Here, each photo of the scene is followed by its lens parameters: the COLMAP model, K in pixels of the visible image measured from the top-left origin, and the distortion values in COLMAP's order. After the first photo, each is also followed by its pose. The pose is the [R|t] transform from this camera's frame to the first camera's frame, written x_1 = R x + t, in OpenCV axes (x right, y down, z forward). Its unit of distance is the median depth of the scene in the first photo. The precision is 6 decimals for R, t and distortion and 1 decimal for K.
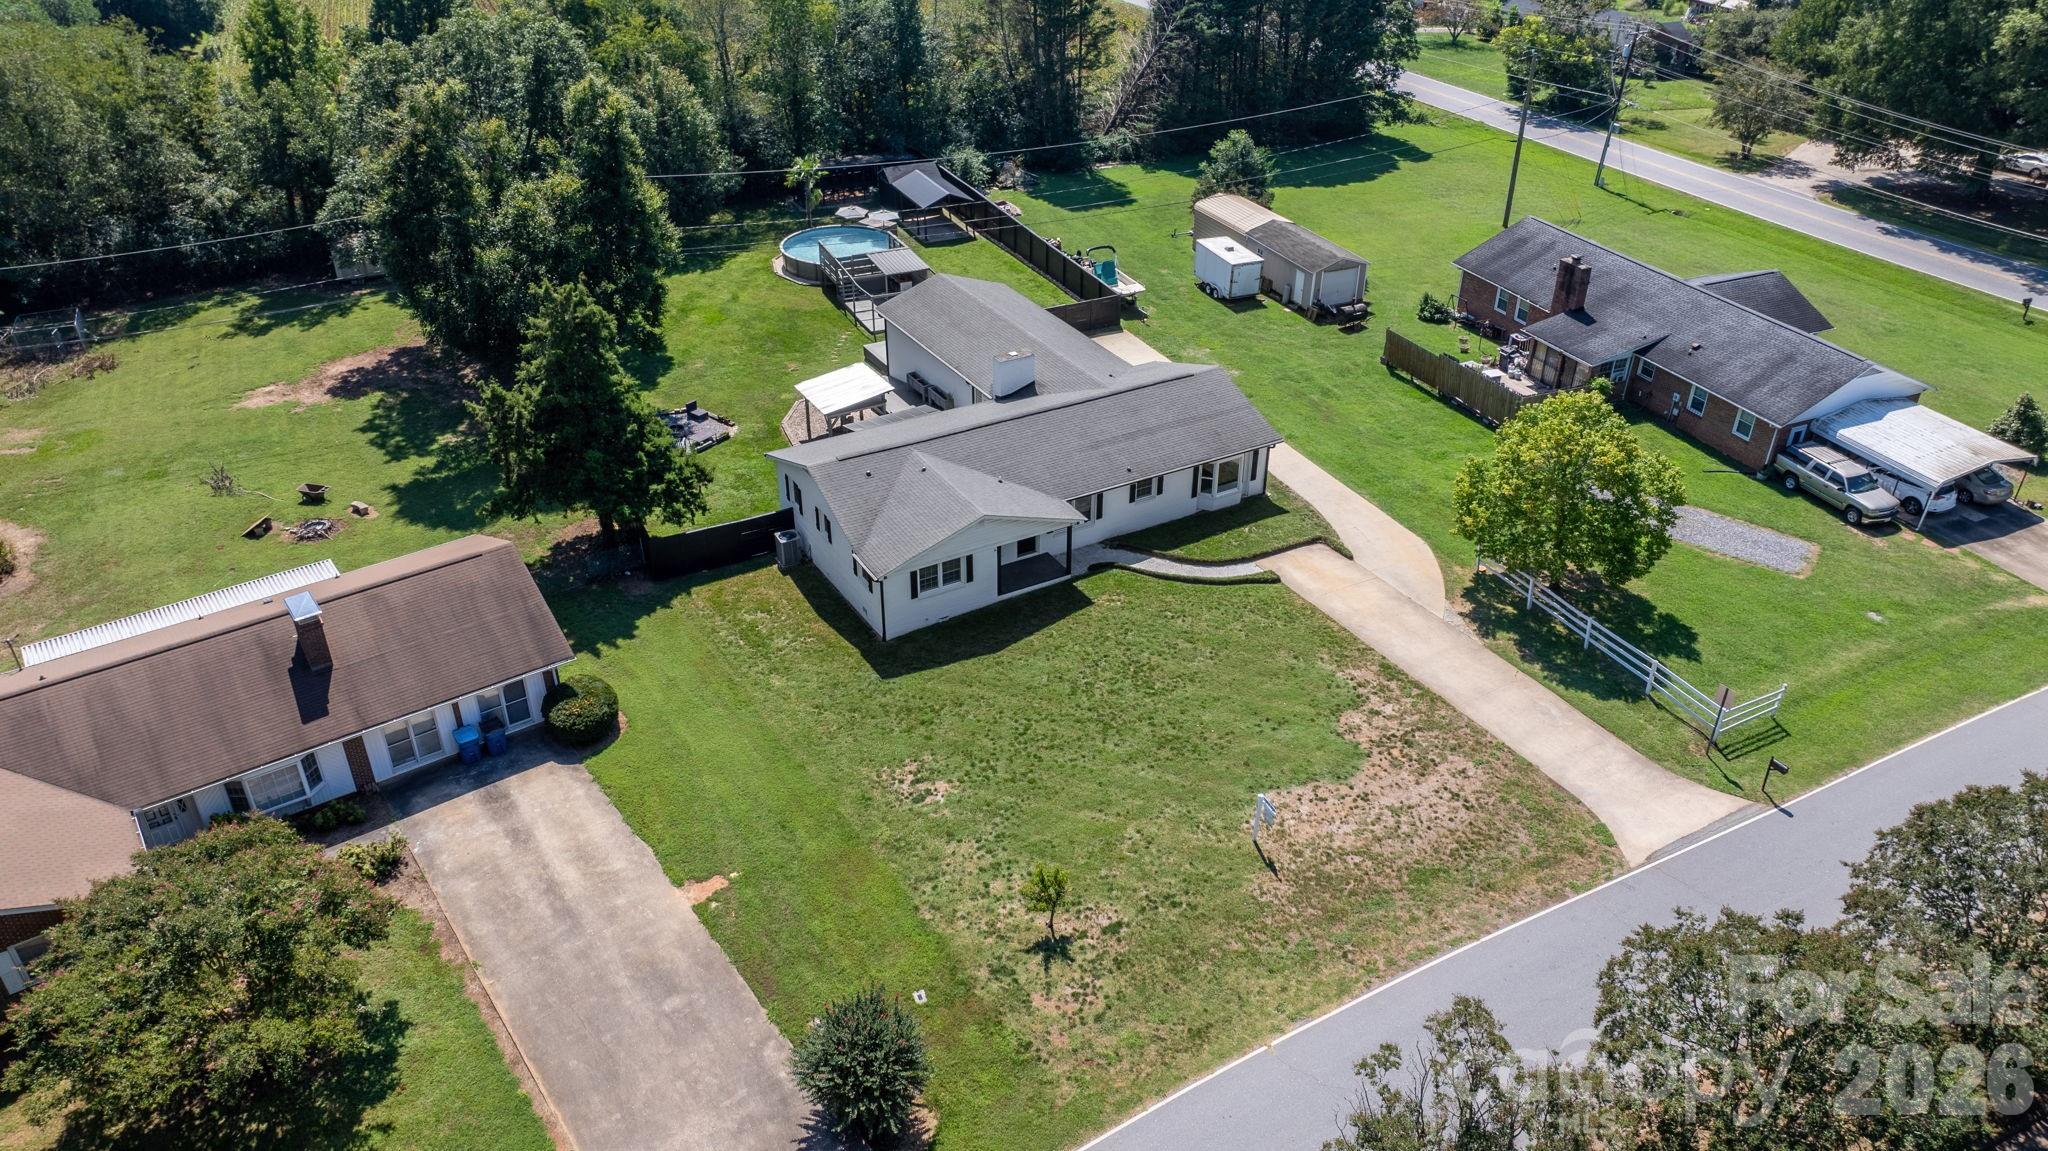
lens RADIAL K [[1475.3, 0, 1034.5], [0, 1475.3, 588.4], [0, 0, 1]] dist [-0.014007, 0.009257]
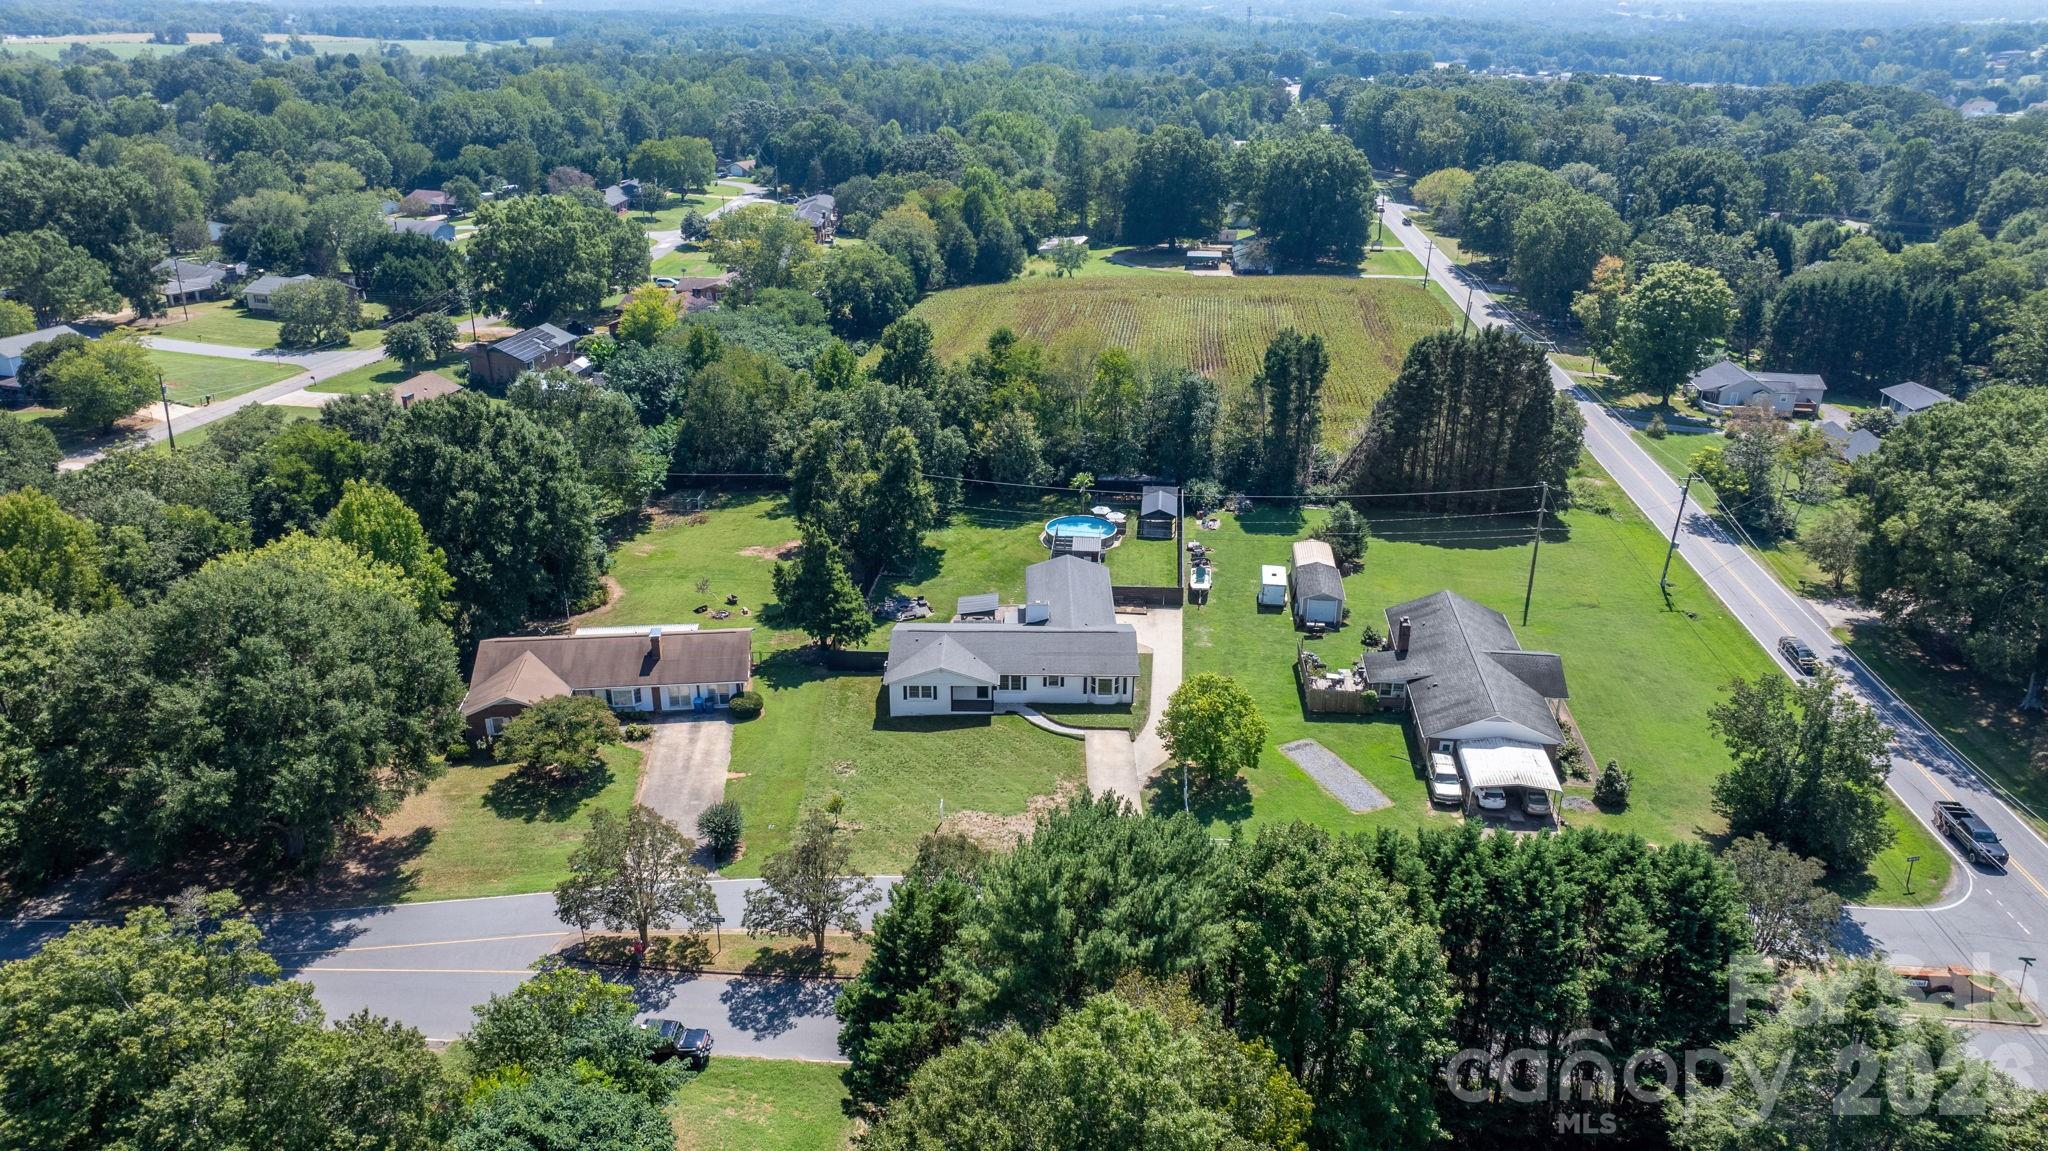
lens RADIAL K [[1475.3, 0, 1029.7], [0, 1475.3, 570.9], [0, 0, 1]] dist [-0.014007, 0.009257]
pose [[0.865799, 0.190864, -0.462562, 0.880361], [-0.265576, 0.958733, -0.101494, -0.002711], [0.424102, 0.210718, 0.880759, -0.710888]]
